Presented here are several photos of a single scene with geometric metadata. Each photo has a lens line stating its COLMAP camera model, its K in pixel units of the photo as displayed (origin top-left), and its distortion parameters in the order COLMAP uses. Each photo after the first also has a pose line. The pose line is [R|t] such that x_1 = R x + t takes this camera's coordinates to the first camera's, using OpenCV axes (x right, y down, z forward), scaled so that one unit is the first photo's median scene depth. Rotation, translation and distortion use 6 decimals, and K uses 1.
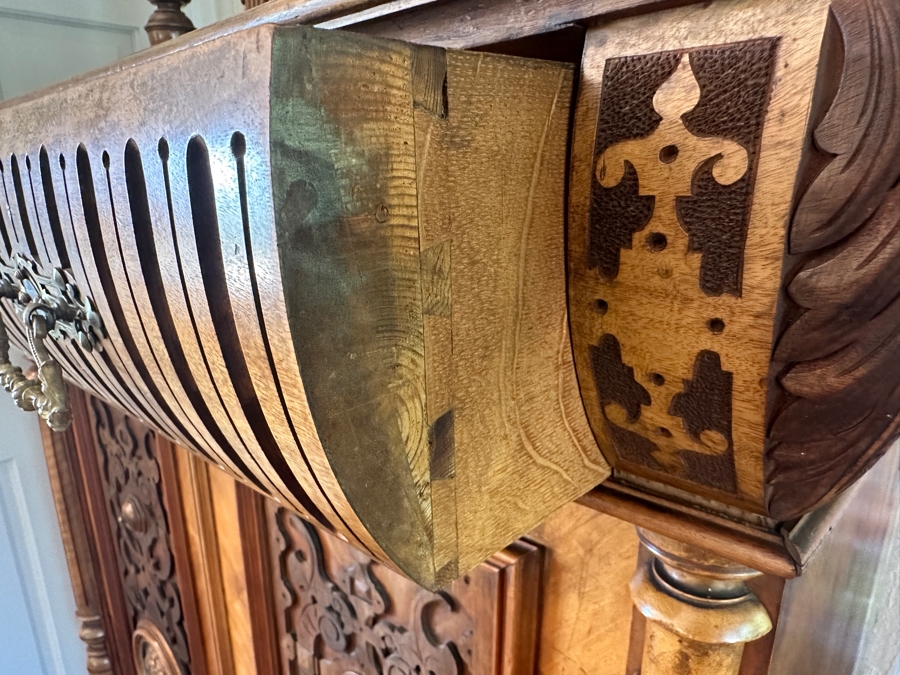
lens RADIAL K [[621.8, 0, 449.5], [0, 621.8, 378.0], [0, 0, 1]] dist [-0.000621, -0.073243]
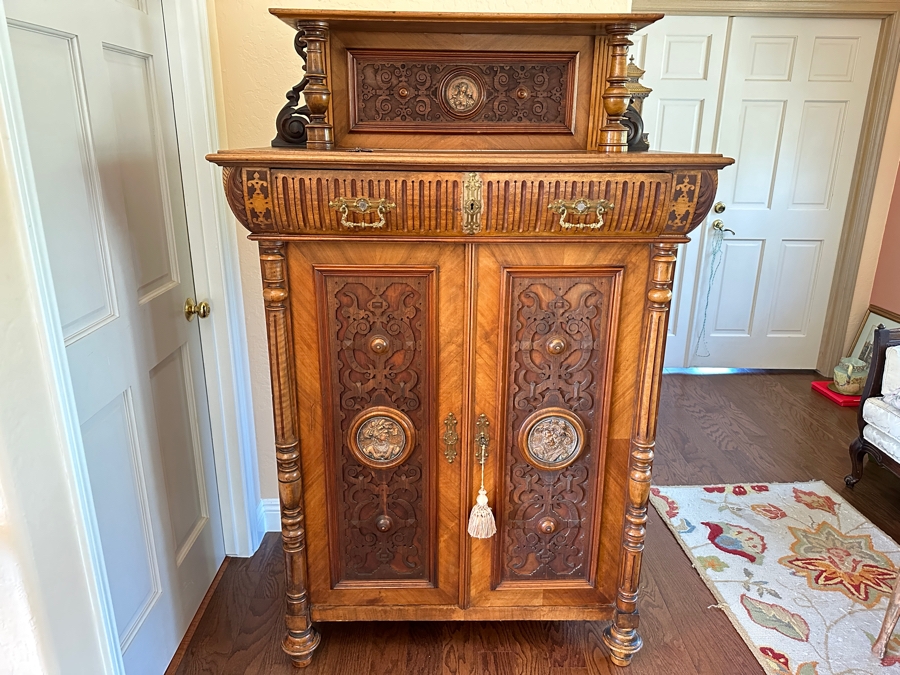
lens RADIAL K [[646.4, 0, 451.0], [0, 646.4, 333.0], [0, 0, 1]] dist [0.129161, -0.242622]
pose [[0.718388, -0.199009, 0.666569, -7.406415], [0.188150, 0.978078, 0.089235, 0.173675], [-0.669715, 0.061310, 0.740083, -2.997921]]
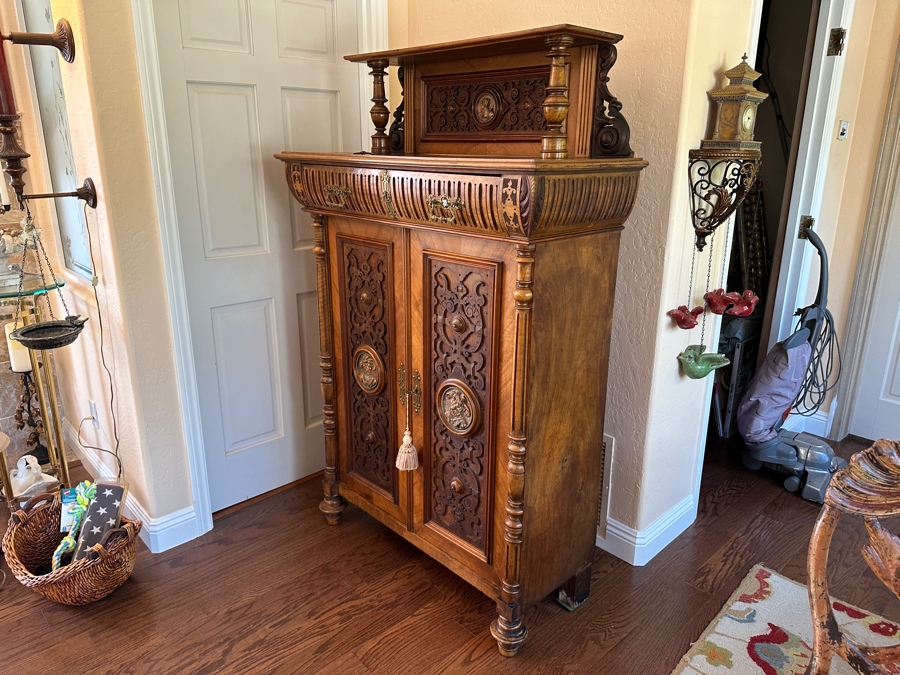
lens RADIAL K [[646.4, 0, 451.0], [0, 646.4, 333.0], [0, 0, 1]] dist [0.129161, -0.242622]
pose [[0.998326, 0.022770, -0.053176, 0.051637], [-0.022806, 0.999740, -0.000063, 1.560390], [0.053160, 0.001276, 0.998585, -7.614177]]
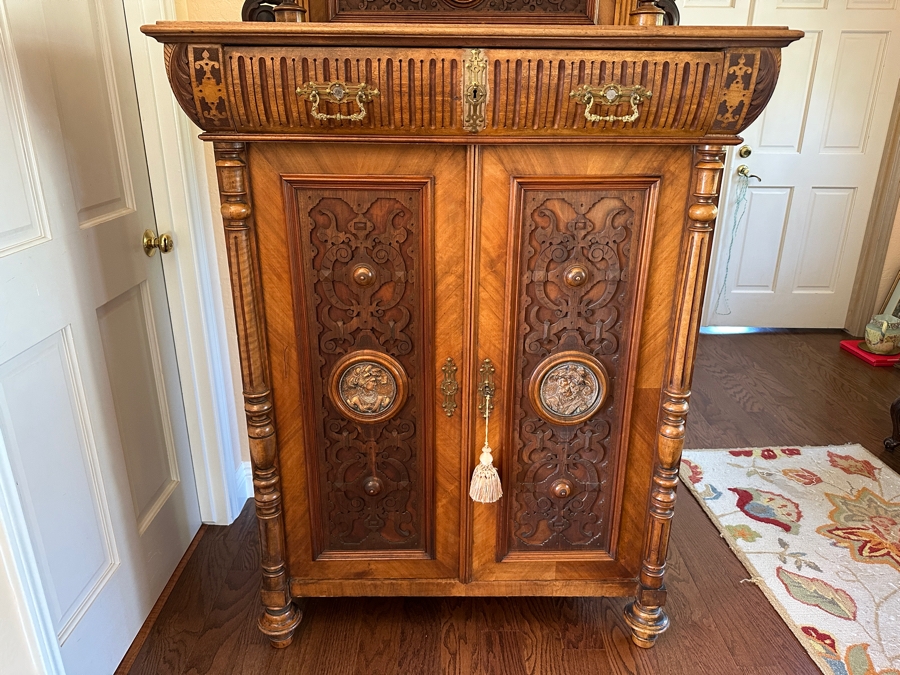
lens RADIAL K [[646.0, 0, 450.2], [0, 646.0, 334.9], [0, 0, 1]] dist [0.114369, -0.207176]
pose [[0.723243, -0.227863, 0.651919, -6.494093], [0.189444, 0.973247, 0.130005, 0.836455], [-0.664102, 0.029477, 0.747061, -1.929572]]
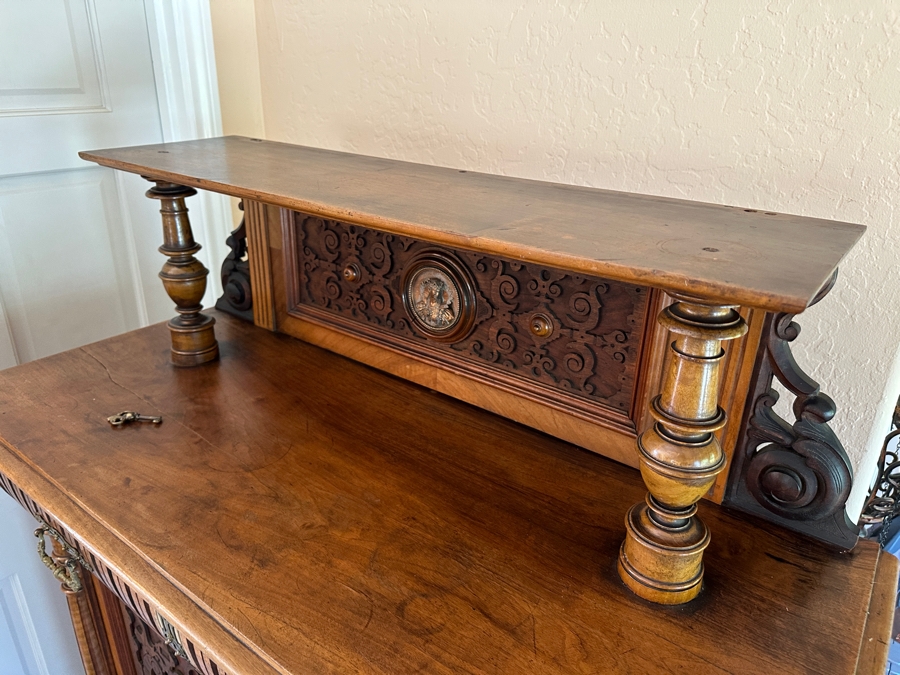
lens RADIAL K [[646.4, 0, 451.0], [0, 646.4, 333.0], [0, 0, 1]] dist [0.129161, -0.242622]
pose [[0.995419, -0.013874, 0.094600, -0.376666], [0.003292, 0.993803, 0.111109, -2.704275], [-0.095555, -0.110288, 0.989296, -0.913656]]
